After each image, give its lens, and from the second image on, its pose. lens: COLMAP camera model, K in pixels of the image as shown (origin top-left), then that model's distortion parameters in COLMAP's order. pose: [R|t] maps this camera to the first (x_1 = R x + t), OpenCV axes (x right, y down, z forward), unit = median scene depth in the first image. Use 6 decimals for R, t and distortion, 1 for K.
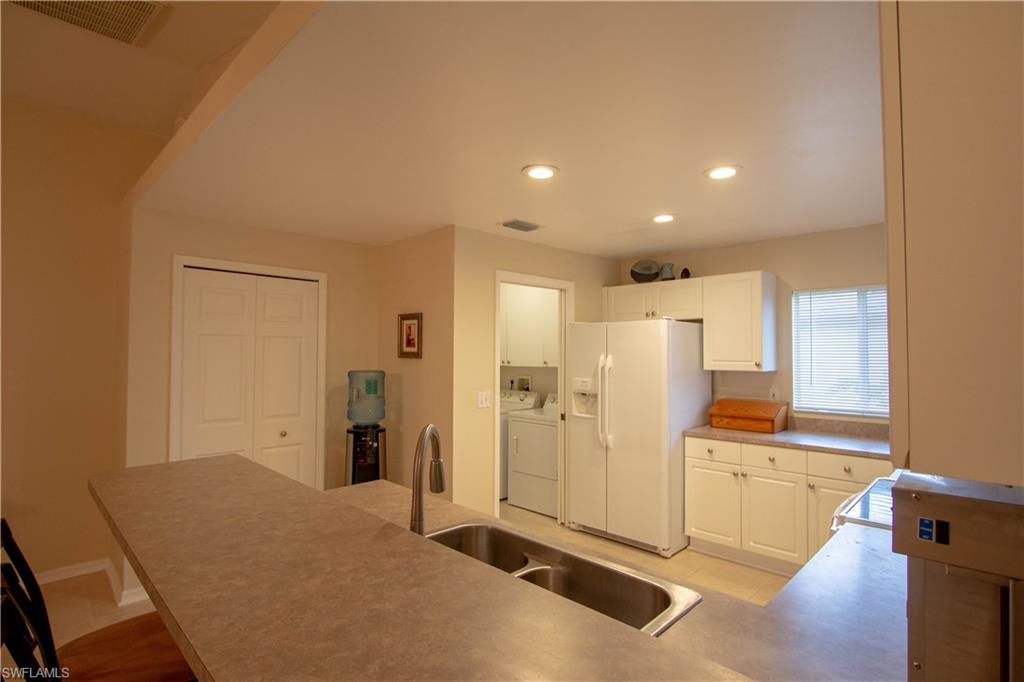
lens RADIAL K [[519.2, 0, 516.1], [0, 519.2, 341.7], [0, 0, 1]] dist [-0.023385, -0.000215]
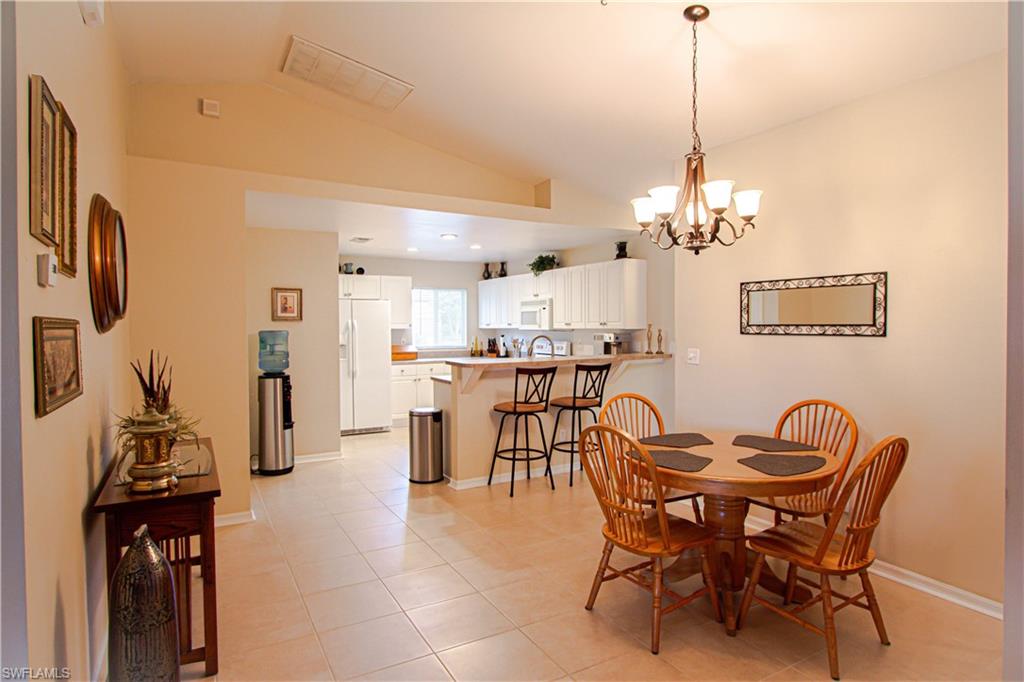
lens RADIAL K [[569.4, 0, 516.3], [0, 569.4, 336.4], [0, 0, 1]] dist [-0.004971, -0.000232]
pose [[0.259218, -0.021051, 0.965589, -1.471436], [-0.013879, 0.999578, 0.025517, 0.025431], [-0.965719, -0.020016, 0.258816, 0.053632]]
